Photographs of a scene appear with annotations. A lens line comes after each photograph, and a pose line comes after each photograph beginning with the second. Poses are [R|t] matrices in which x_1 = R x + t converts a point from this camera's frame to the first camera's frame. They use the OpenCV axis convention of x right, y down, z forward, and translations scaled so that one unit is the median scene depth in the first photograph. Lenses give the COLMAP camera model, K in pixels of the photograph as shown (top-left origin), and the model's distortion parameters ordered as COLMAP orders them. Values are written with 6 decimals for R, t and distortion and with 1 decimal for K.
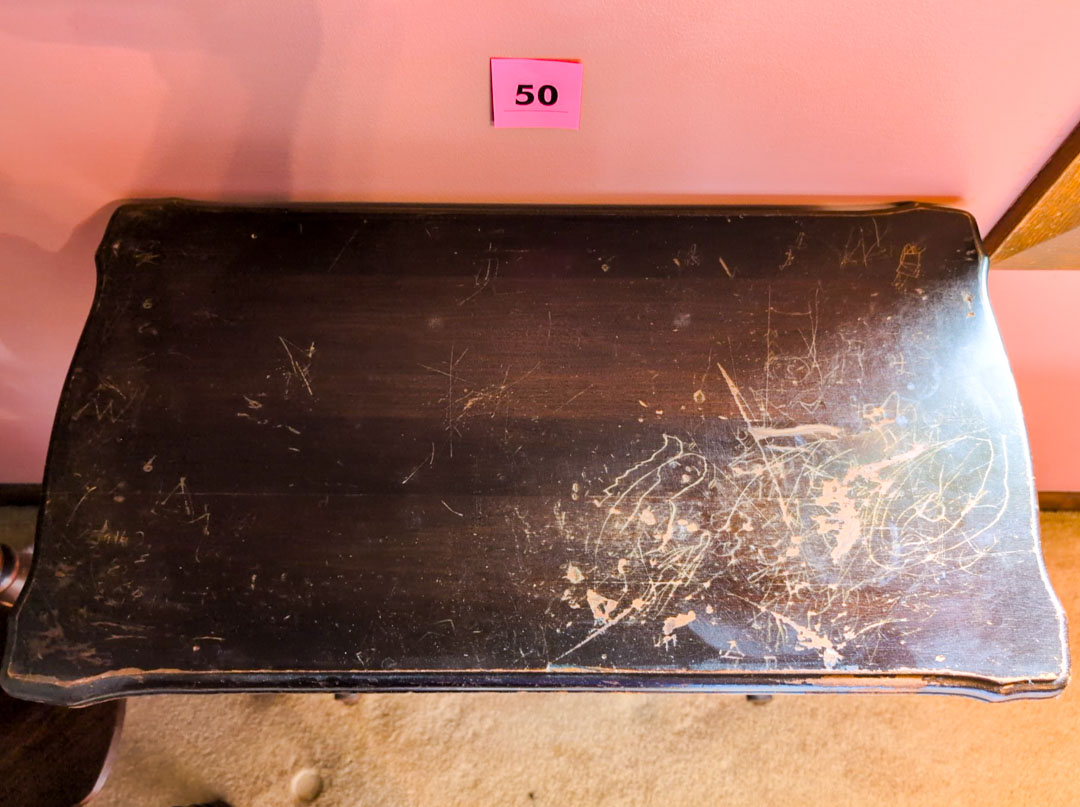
lens RADIAL K [[851.7, 0, 568.9], [0, 851.7, 448.3], [0, 0, 1]] dist [-0.002169, -0.001724]
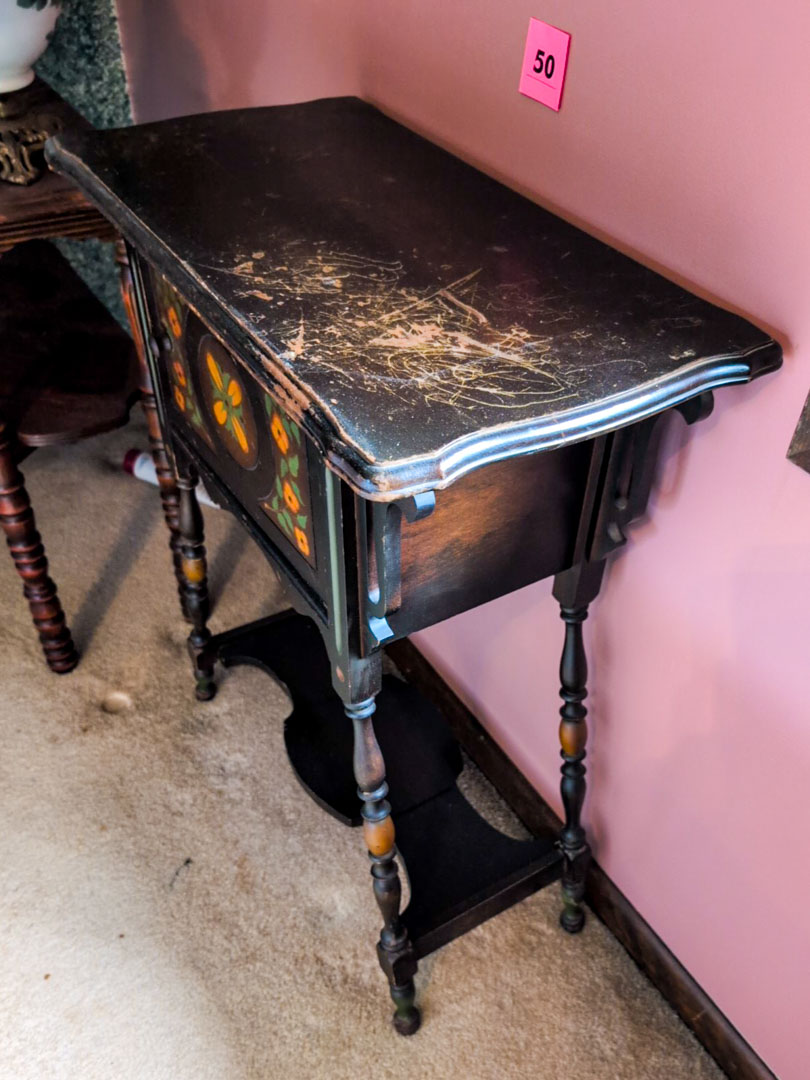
lens RADIAL K [[963.4, 0, 406.2], [0, 963.4, 654.0], [0, 0, 1]] dist [0.002921, -0.002067]
pose [[0.518520, 0.613005, -0.596122, 0.565848], [-0.809880, 0.575722, -0.112423, 0.199893], [0.274285, 0.541081, 0.794984, 0.100418]]
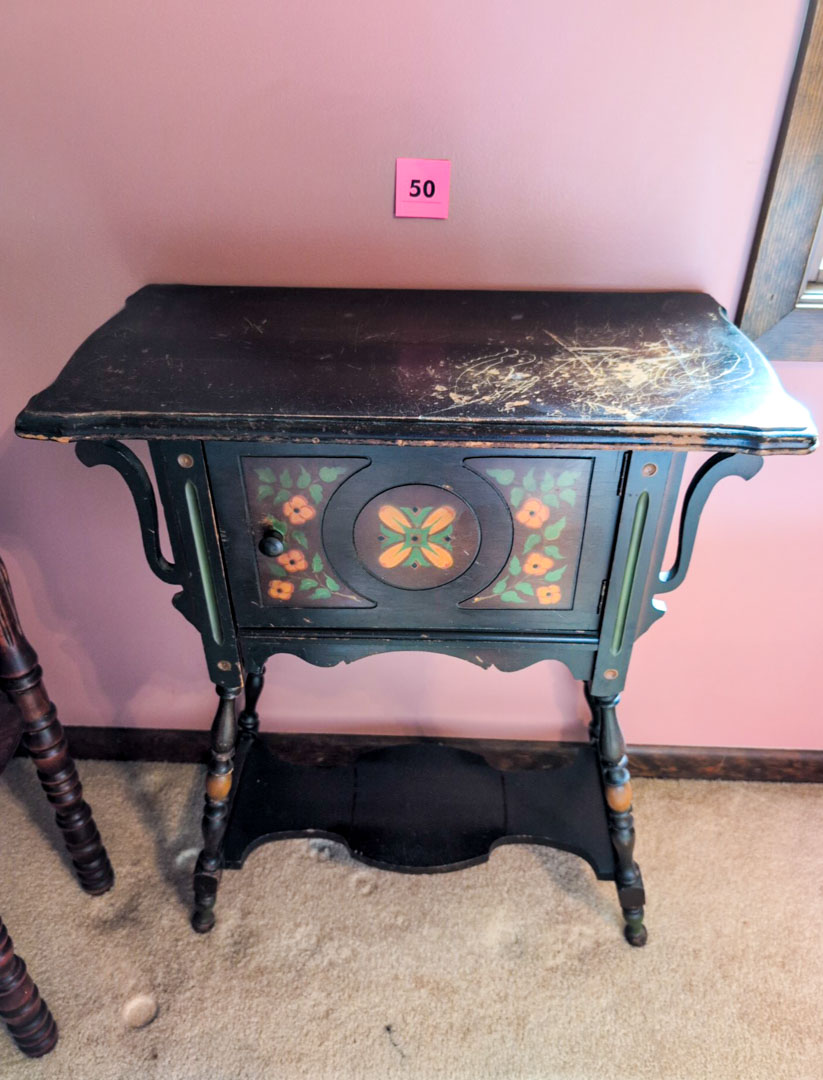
lens RADIAL K [[852.4, 0, 418.6], [0, 852.4, 595.1], [0, 0, 1]] dist [-0.002702, 0.000129]
pose [[0.999420, 0.015309, -0.030426, 0.007568], [-0.029149, 0.846525, -0.531551, 0.492205], [0.017619, 0.532129, 0.846480, 0.003339]]
